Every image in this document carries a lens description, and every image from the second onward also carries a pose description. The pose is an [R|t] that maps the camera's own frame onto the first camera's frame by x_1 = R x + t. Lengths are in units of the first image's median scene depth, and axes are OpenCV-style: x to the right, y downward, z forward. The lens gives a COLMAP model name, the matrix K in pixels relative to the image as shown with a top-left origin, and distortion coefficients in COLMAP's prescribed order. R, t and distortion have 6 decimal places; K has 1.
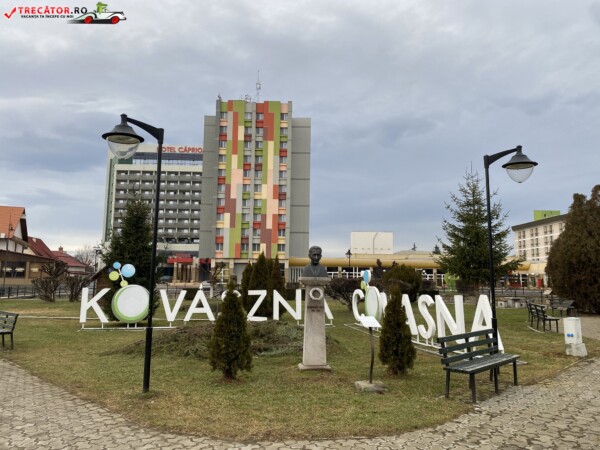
lens RADIAL K [[450.9, 0, 300.0], [0, 450.9, 225.0], [0, 0, 1]] dist [0.091845, -0.152372]
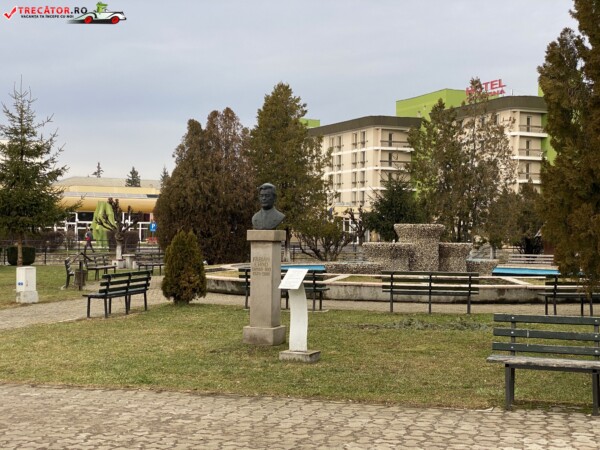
lens RADIAL K [[886.6, 0, 300.1], [0, 886.6, 198.3], [0, 0, 1]] dist [0.214362, -0.015125]
pose [[0.900149, 0.016716, 0.435262, 0.032878], [-0.052654, 0.996111, 0.070637, -0.015608], [-0.432388, -0.086502, 0.897529, -0.133728]]
